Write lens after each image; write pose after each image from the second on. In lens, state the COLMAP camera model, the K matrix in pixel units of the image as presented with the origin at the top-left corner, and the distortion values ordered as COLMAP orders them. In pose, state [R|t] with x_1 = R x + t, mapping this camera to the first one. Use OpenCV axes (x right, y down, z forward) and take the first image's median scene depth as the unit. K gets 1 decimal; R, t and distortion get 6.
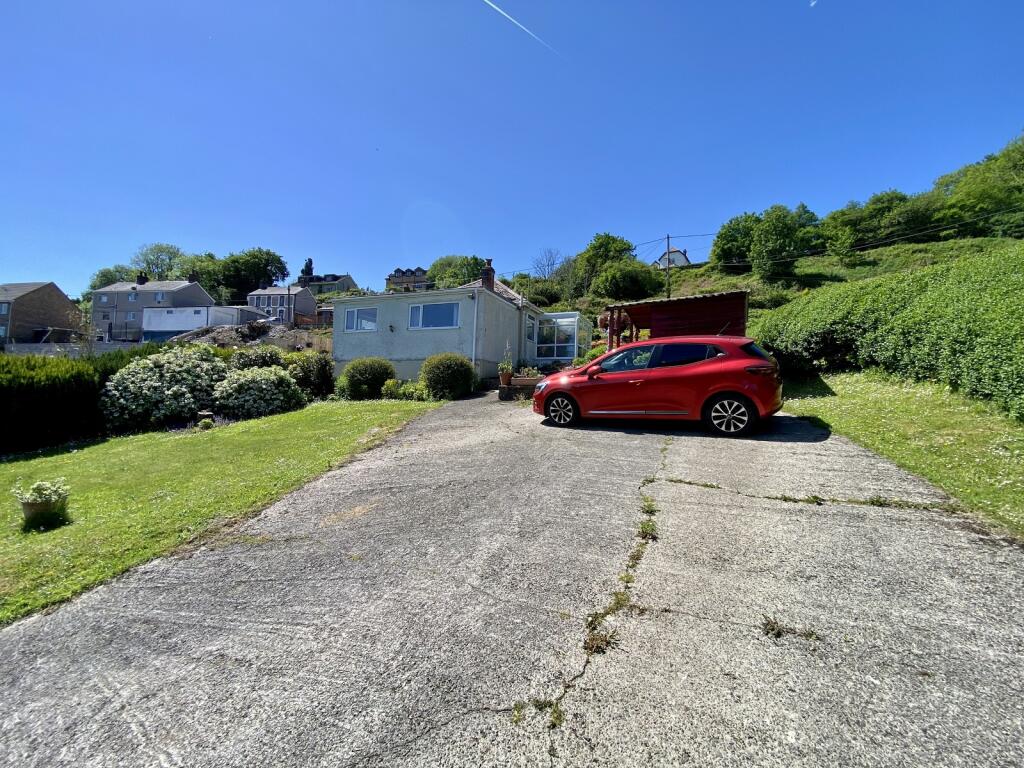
lens RADIAL K [[416.5, 0, 512.7], [0, 416.5, 379.1], [0, 0, 1]] dist [-0.000089, -0.011612]
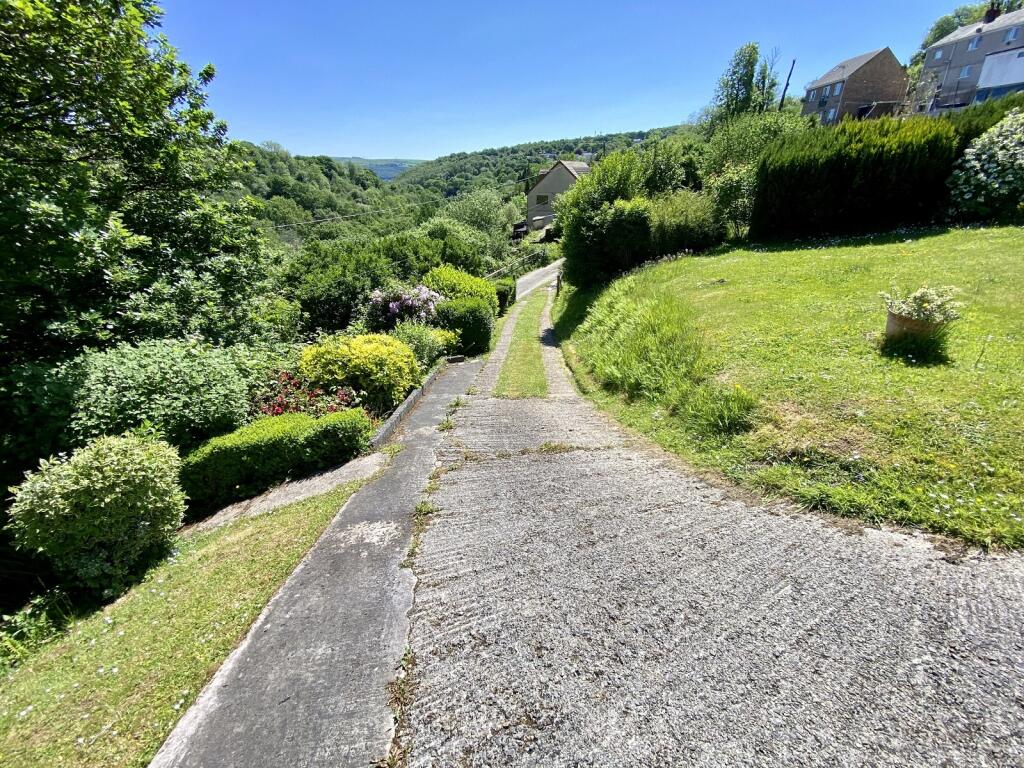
lens RADIAL K [[416.5, 0, 512.7], [0, 416.5, 379.1], [0, 0, 1]] dist [-0.000089, -0.011612]
pose [[0.091722, 0.410503, -0.907234, -0.243811], [0.064601, 0.906703, 0.416794, 0.027470], [0.993687, -0.096838, 0.056646, 0.121345]]
